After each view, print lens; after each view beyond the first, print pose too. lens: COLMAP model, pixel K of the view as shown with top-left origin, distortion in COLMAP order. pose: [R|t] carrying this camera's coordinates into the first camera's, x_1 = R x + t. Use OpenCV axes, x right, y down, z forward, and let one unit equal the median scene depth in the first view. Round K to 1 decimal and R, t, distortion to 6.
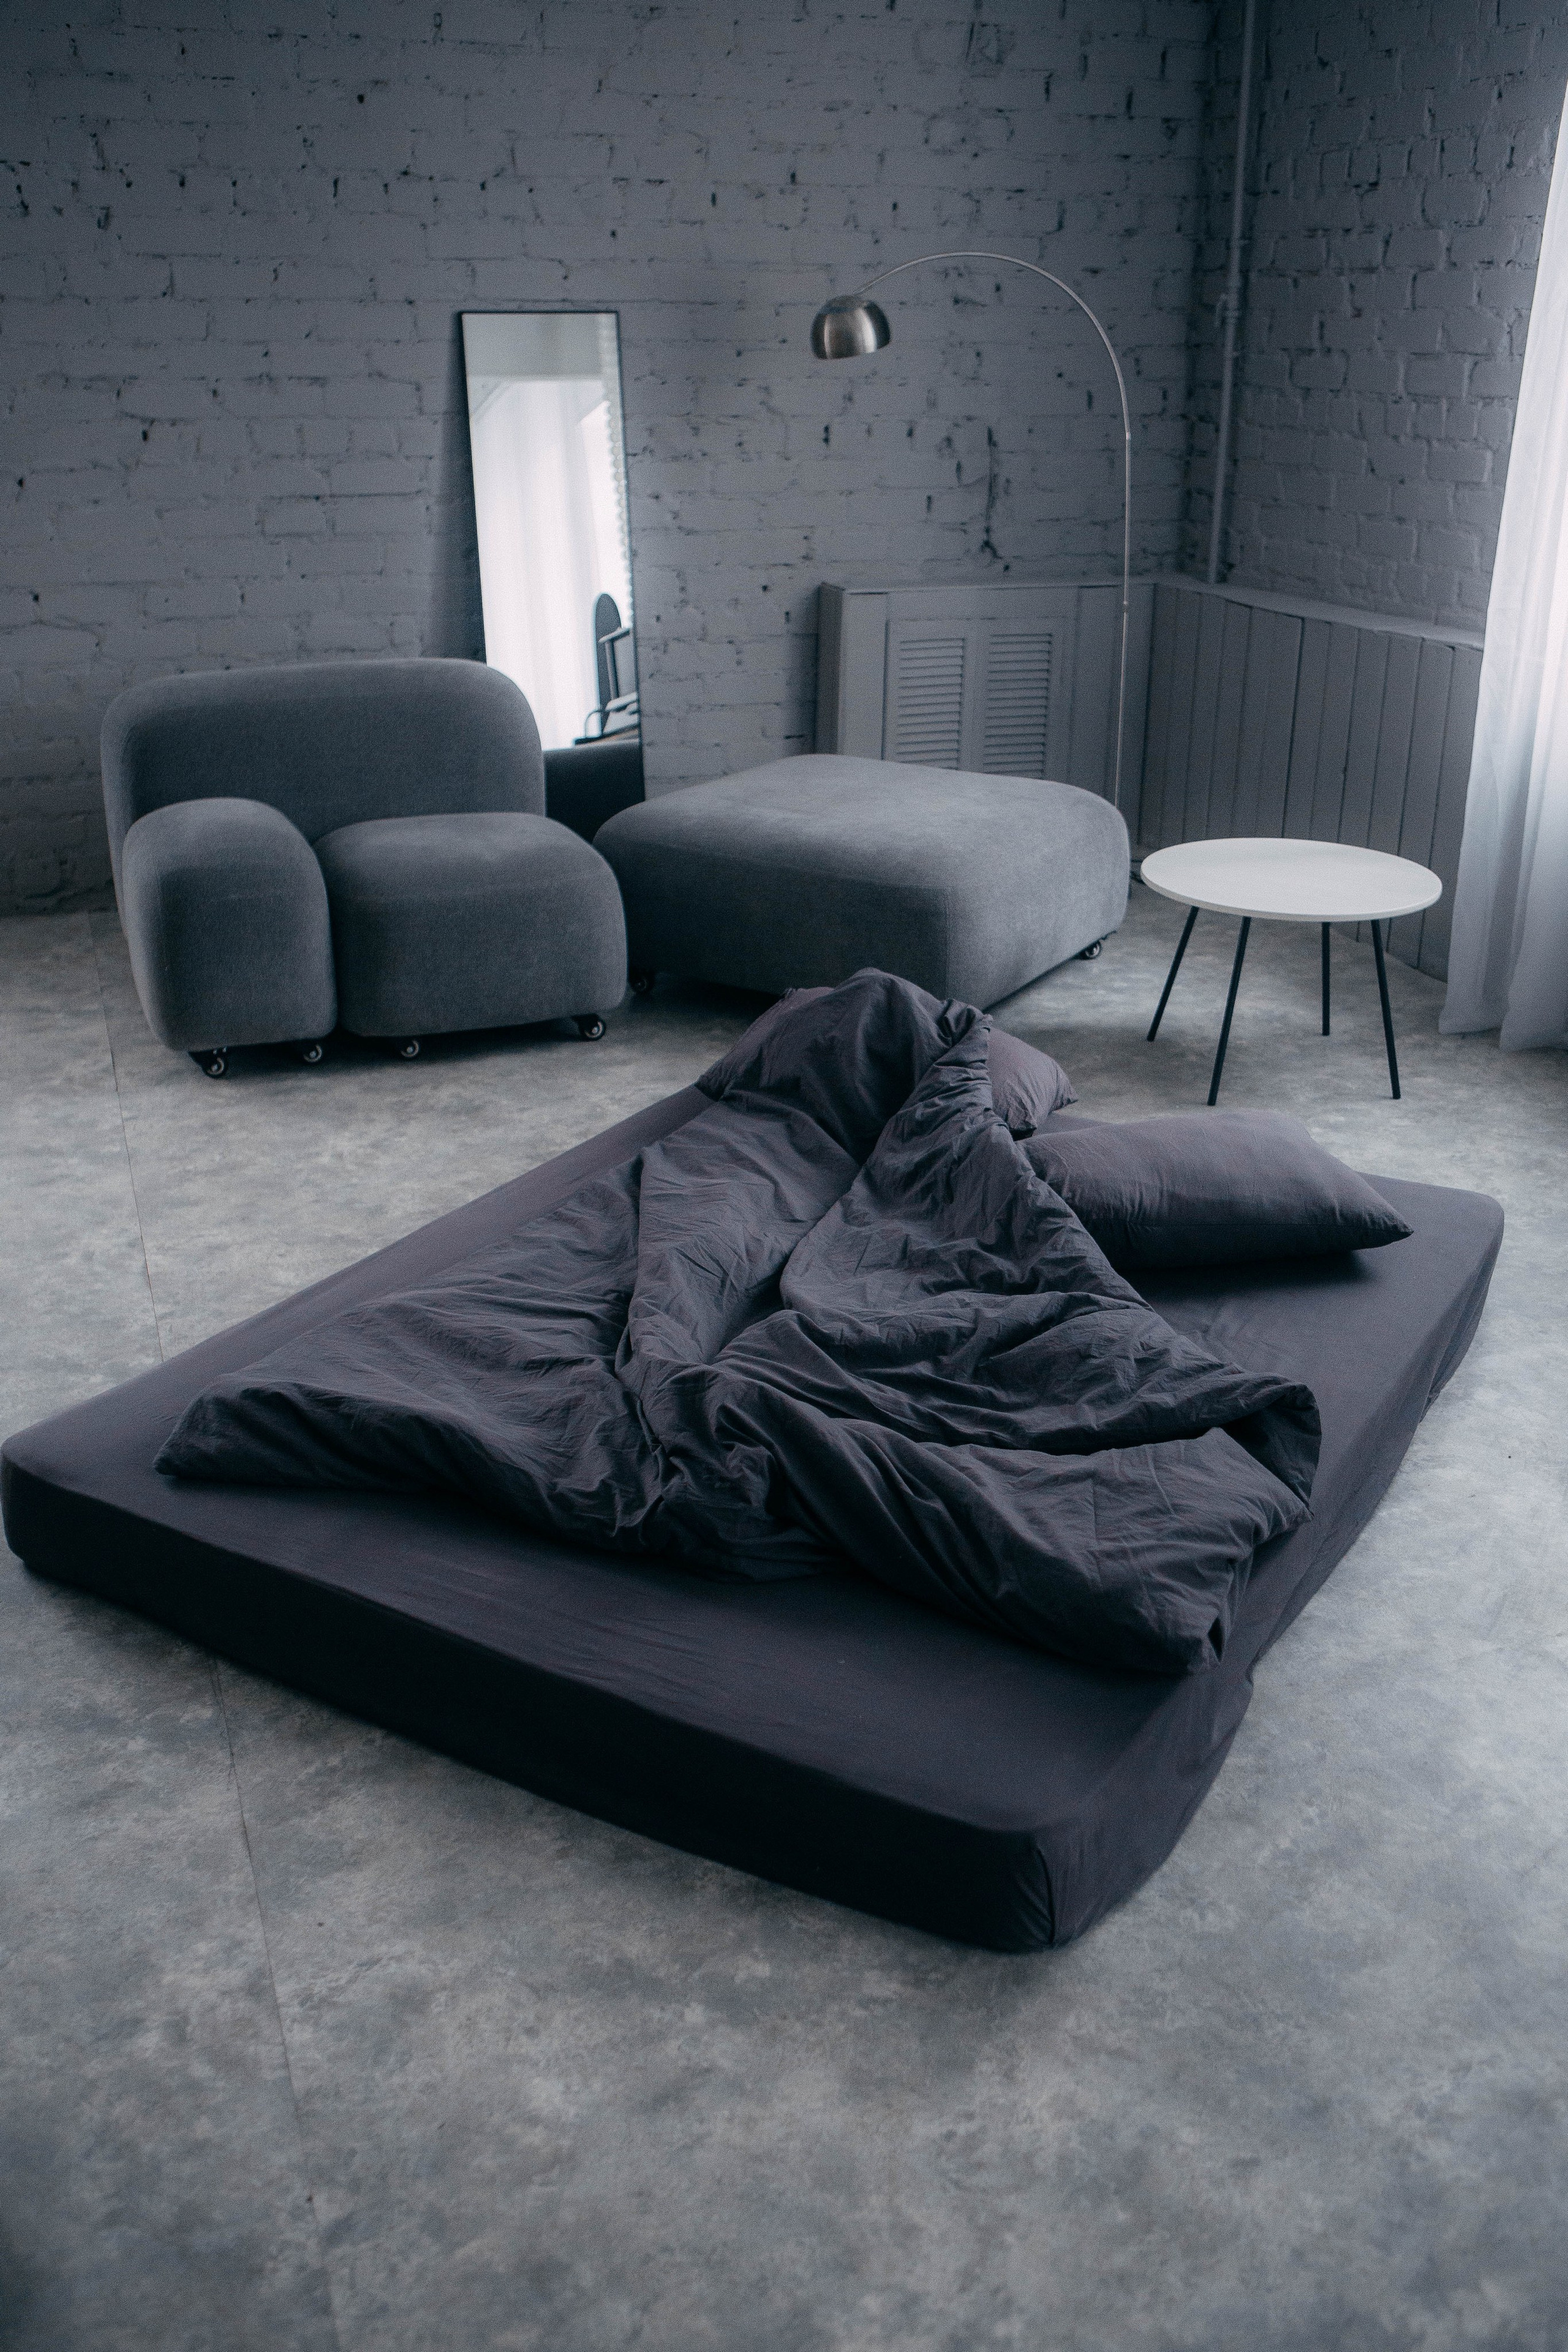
lens RADIAL K [[2152.3, 0, 776.9], [0, 2152.3, 1184.4], [0, 0, 1]] dist [-0.076229, 0.127641]
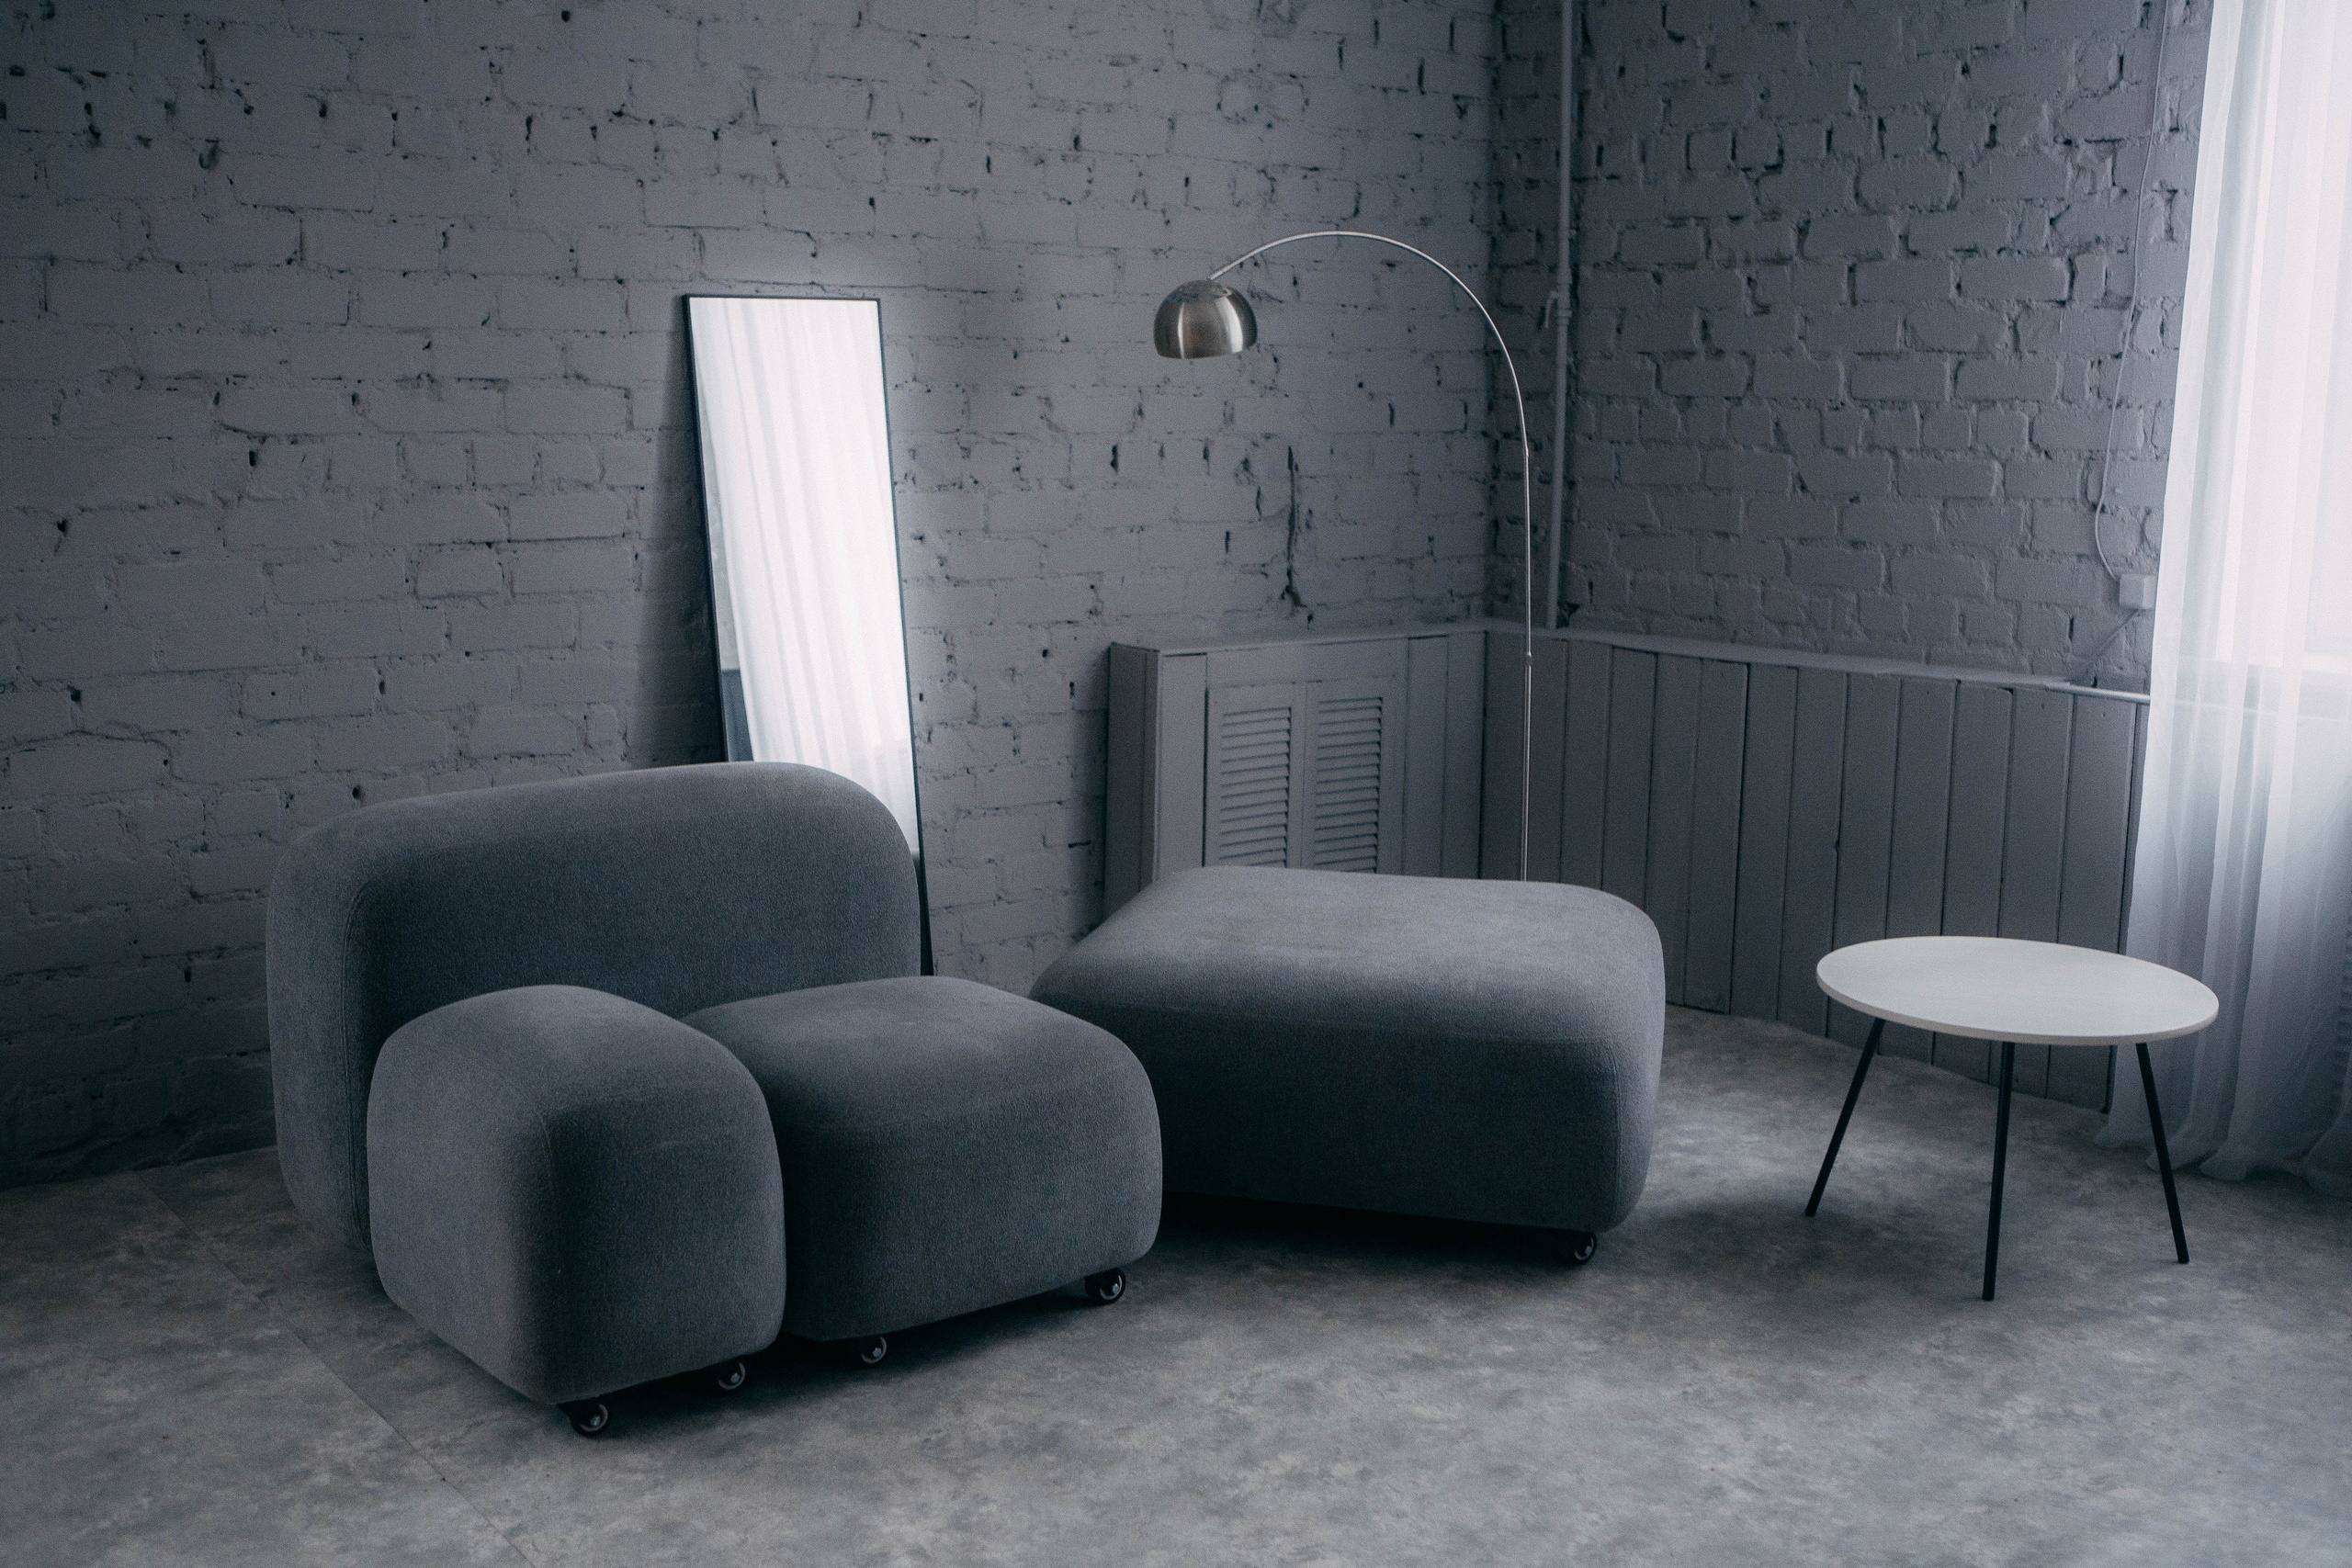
lens RADIAL K [[2478.0, 0, 1175.9], [0, 2478.0, 785.2], [0, 0, 1]] dist [-0.057148, 0.143087]
pose [[0.949653, -0.048433, 0.309538, -0.268295], [0.114742, 0.973103, -0.199763, -0.060977], [-0.291537, 0.225222, 0.929667, 0.212215]]
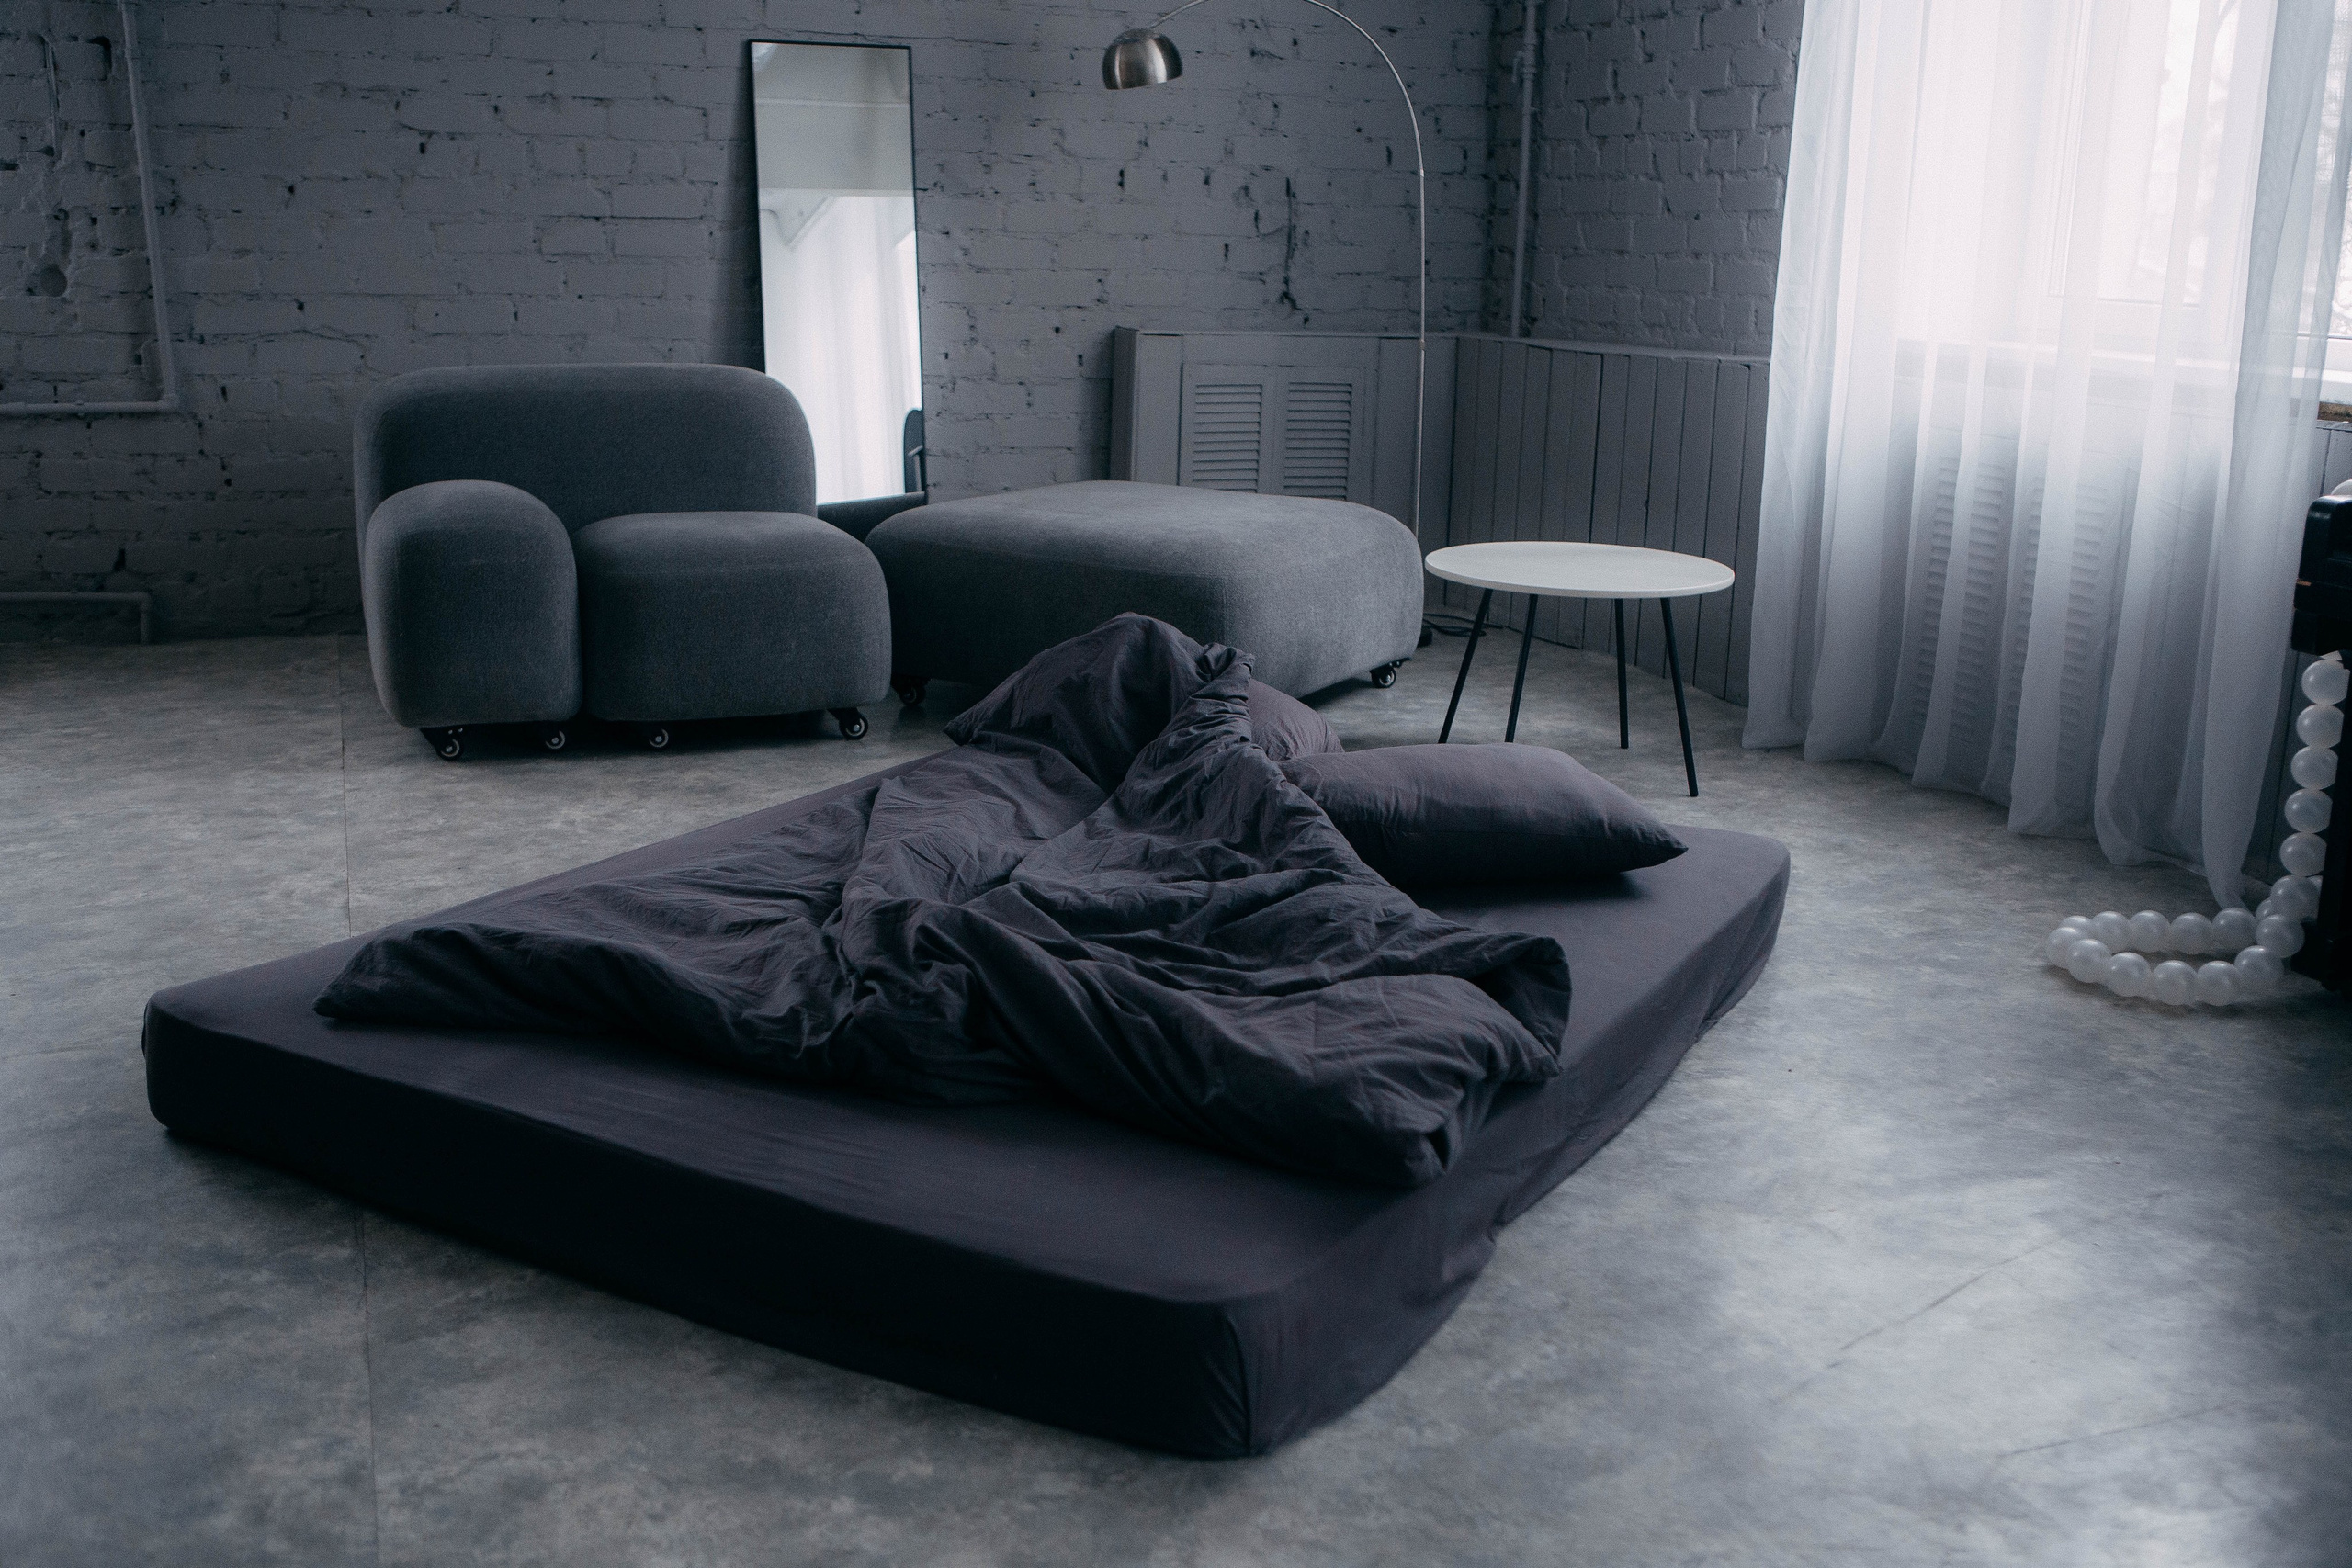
lens RADIAL K [[2270.0, 0, 1166.9], [0, 2270.0, 786.1], [0, 0, 1]] dist [-0.071972, 0.124459]
pose [[0.999698, 0.012170, 0.021361, 0.028615], [-0.008944, 0.989377, -0.145096, 0.088440], [-0.022900, 0.144861, 0.989187, 0.007396]]
